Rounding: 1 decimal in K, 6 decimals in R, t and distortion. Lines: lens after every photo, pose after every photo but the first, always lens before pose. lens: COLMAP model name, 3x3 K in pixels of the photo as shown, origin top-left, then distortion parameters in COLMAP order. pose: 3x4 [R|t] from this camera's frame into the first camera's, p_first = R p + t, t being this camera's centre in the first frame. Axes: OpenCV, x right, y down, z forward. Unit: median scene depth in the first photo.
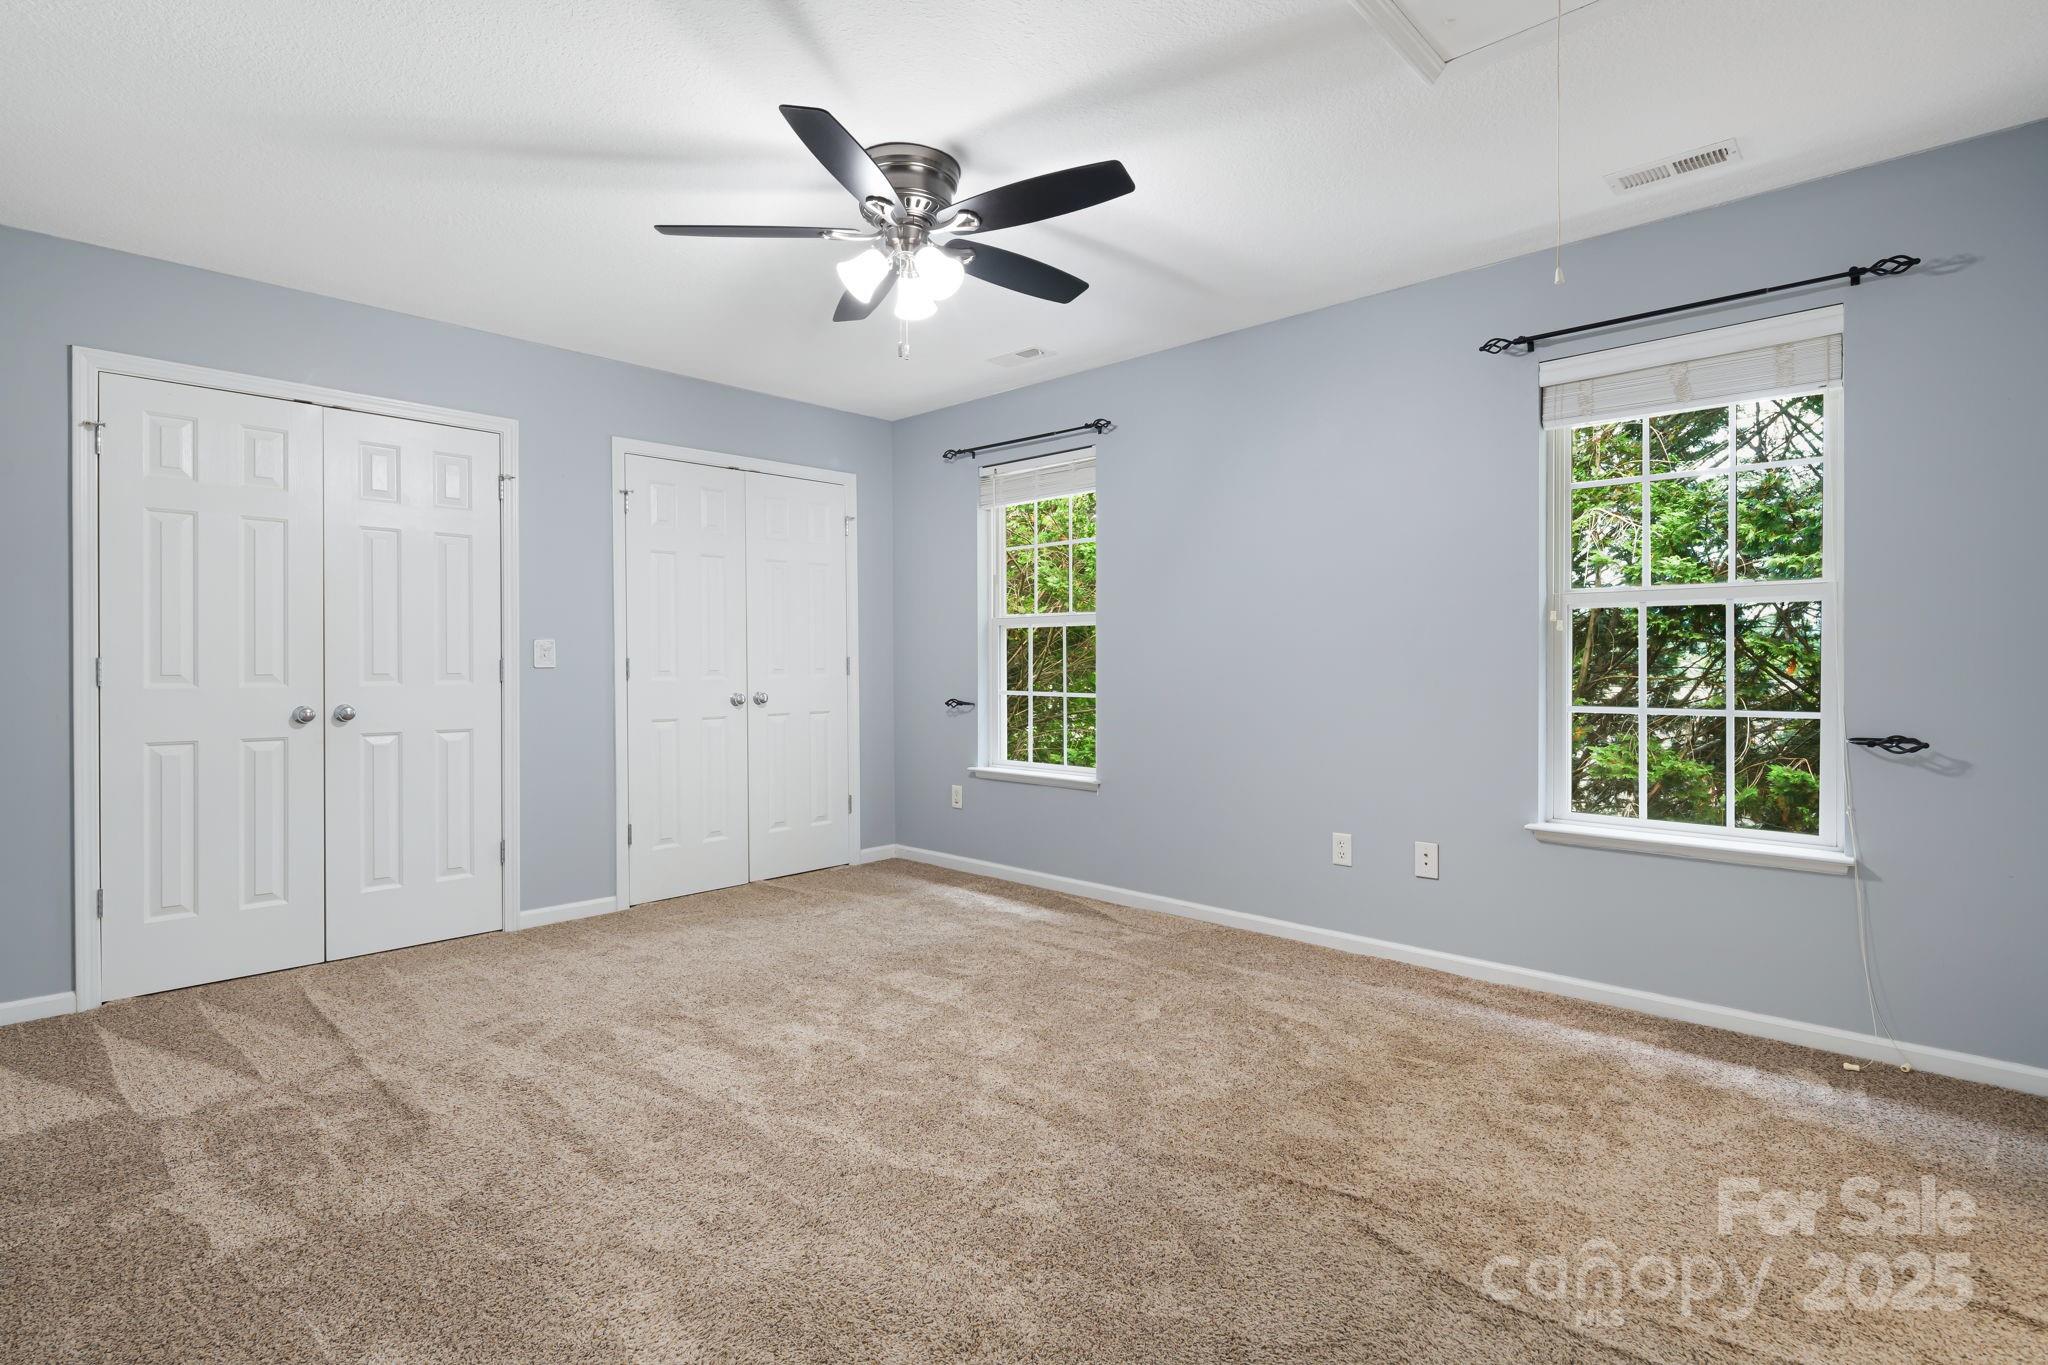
lens RADIAL K [[995.6, 0, 1025.0], [0, 995.6, 670.1], [0, 0, 1]] dist [-0.001066, -0.000362]
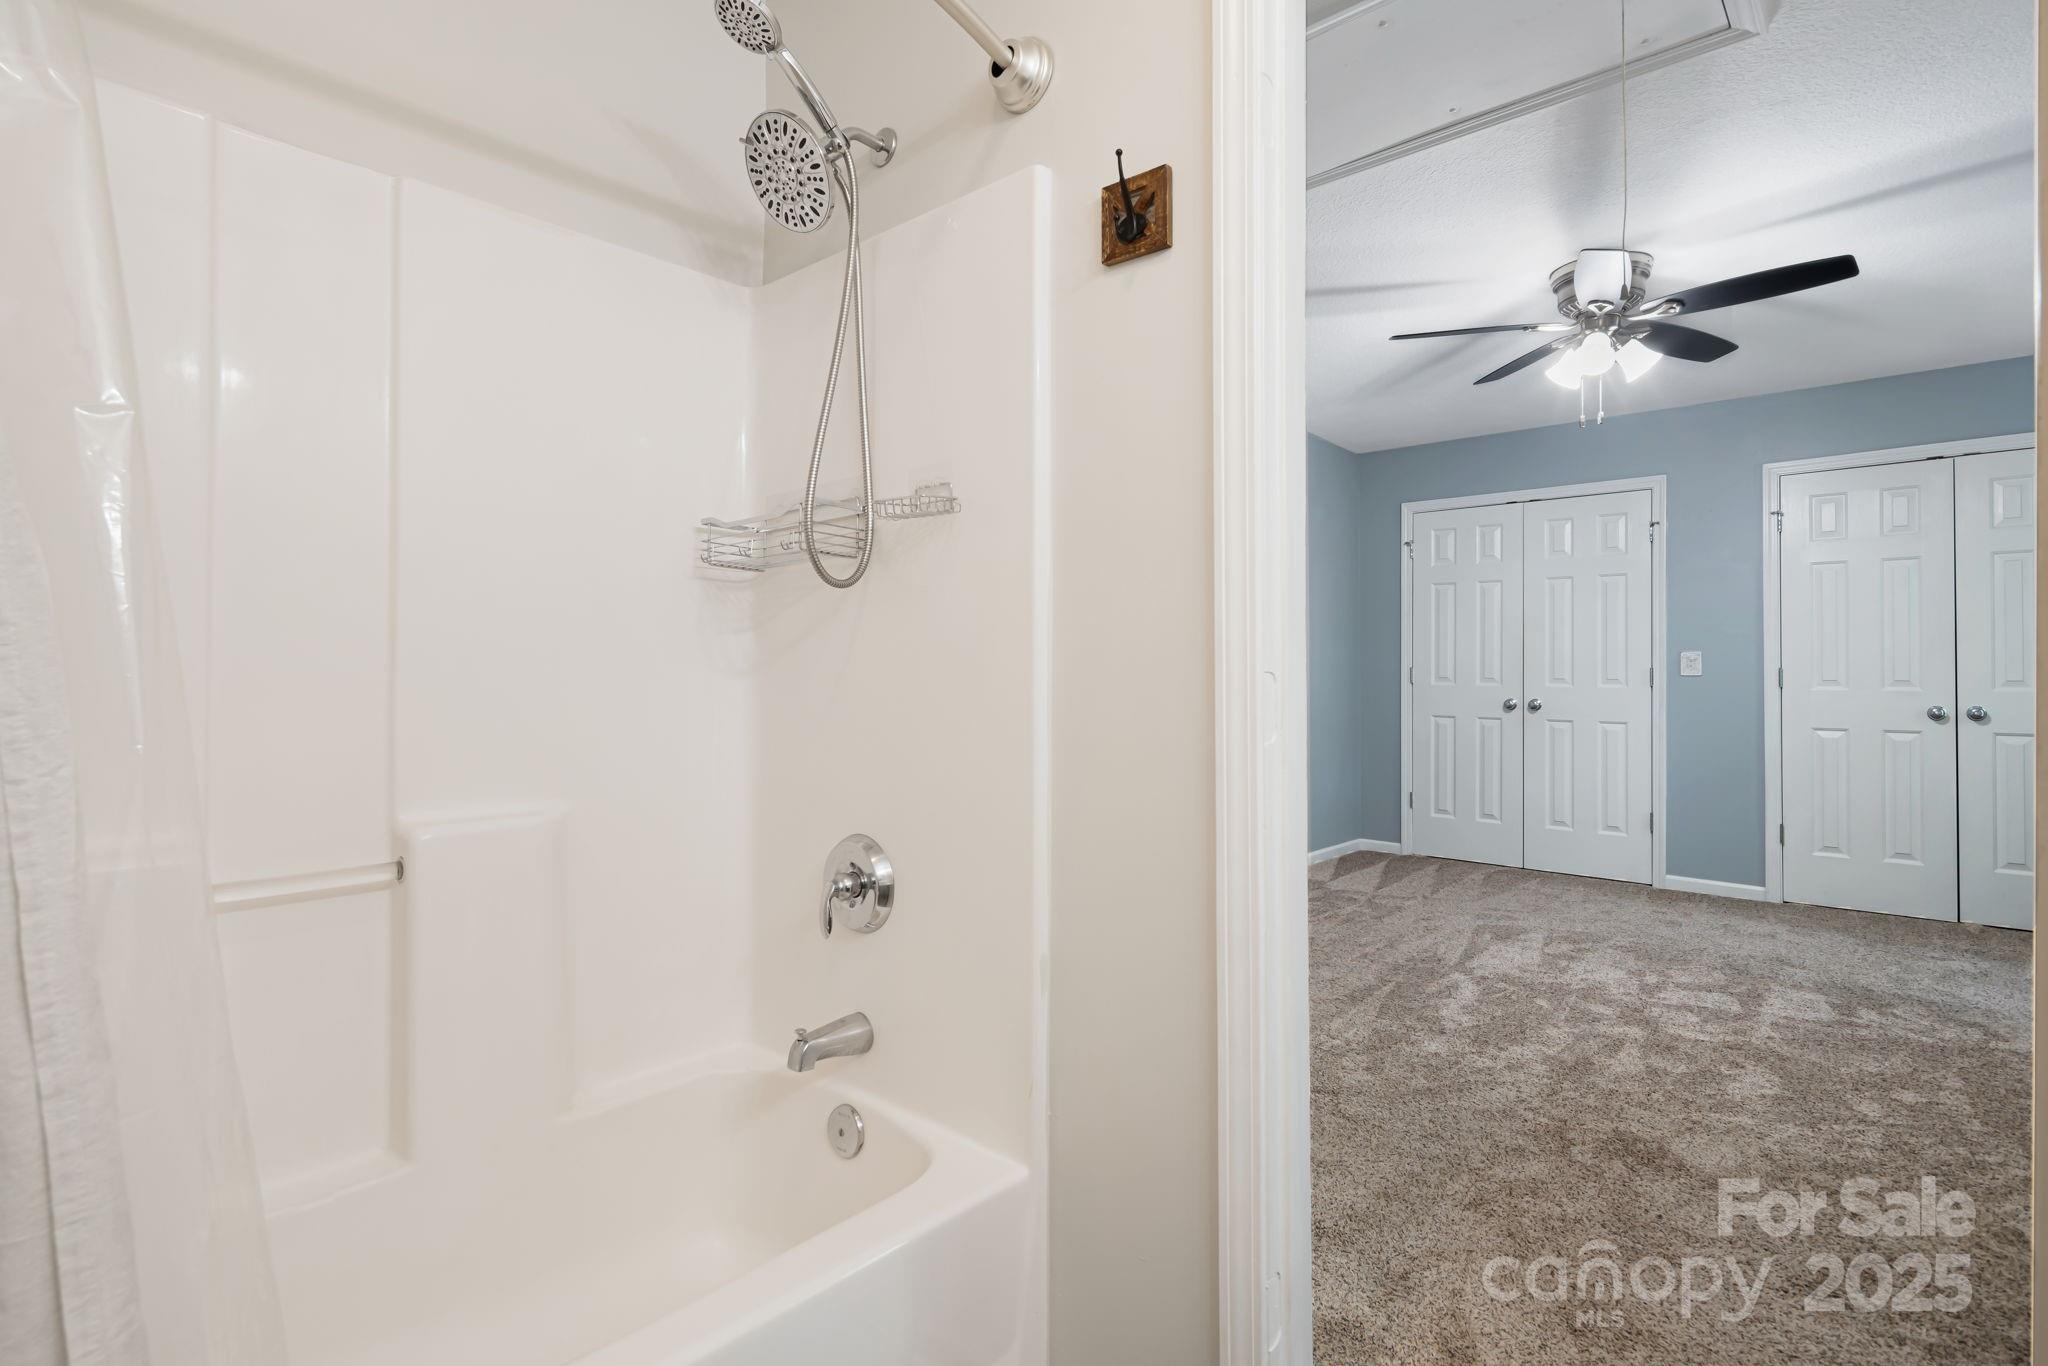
lens RADIAL K [[995.6, 0, 1016.7], [0, 995.6, 673.2], [0, 0, 1]] dist [-0.001066, -0.000362]
pose [[0.019190, 0.006741, -0.999793, 0.815036], [-0.011035, 0.999918, 0.006530, -0.005210], [0.999755, 0.010907, 0.019262, 0.203283]]
